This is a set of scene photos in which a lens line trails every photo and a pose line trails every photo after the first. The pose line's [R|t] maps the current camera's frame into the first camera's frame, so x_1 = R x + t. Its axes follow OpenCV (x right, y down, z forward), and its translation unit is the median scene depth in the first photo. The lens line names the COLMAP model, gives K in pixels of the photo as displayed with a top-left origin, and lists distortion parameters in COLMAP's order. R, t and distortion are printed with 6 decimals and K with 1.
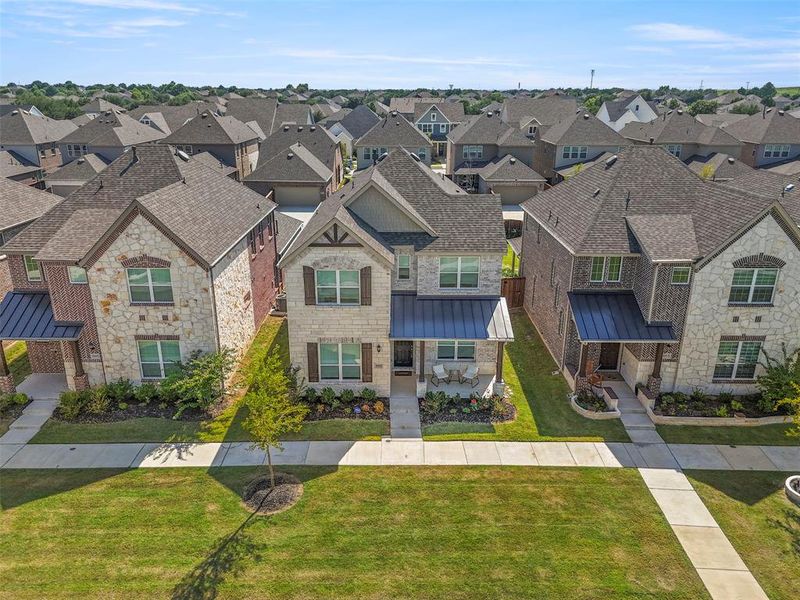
lens RADIAL K [[601.0, 0, 400.0], [0, 601.0, 300.0], [0, 0, 1]] dist [0.001277, -0.000091]
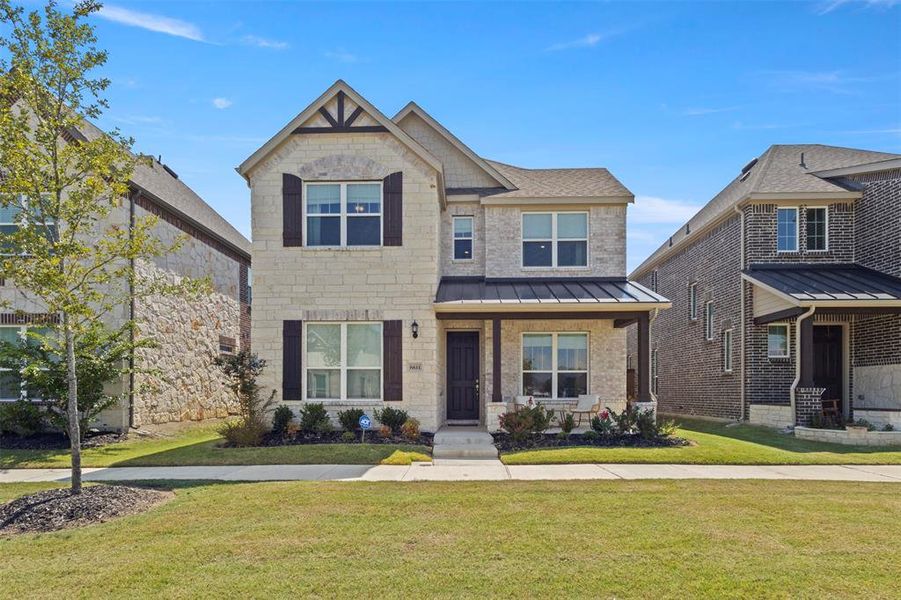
lens RADIAL K [[631.7, 0, 445.8], [0, 631.7, 300.2], [0, 0, 1]] dist [-0.021289, 0.001388]
pose [[0.999577, -0.005136, -0.028610, 0.008174], [-0.004609, 0.943800, -0.330484, 0.241452], [0.028700, 0.330476, 0.943378, 0.464220]]
